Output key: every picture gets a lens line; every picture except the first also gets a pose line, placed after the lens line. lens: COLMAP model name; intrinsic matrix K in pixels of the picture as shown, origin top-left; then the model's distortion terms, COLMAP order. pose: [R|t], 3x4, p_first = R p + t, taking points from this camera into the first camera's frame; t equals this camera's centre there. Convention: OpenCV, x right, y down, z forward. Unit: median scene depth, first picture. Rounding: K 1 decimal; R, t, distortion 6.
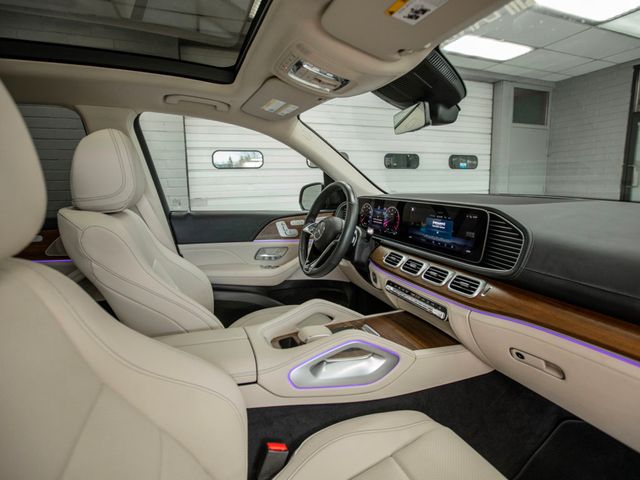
lens RADIAL K [[340.6, 0, 321.2], [0, 340.6, 240.4], [0, 0, 1]] dist [-0.001253, -0.000760]
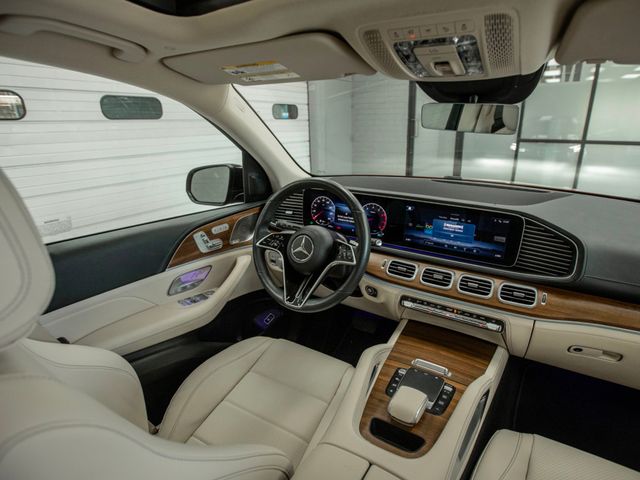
lens RADIAL K [[377.4, 0, 343.2], [0, 377.4, 242.0], [0, 0, 1]] dist [-0.003630, -0.000823]
pose [[0.793335, -0.167161, 0.585386, -0.474805], [0.082940, 0.982276, 0.168093, -0.194878], [-0.603109, -0.084802, 0.793138, 0.348482]]
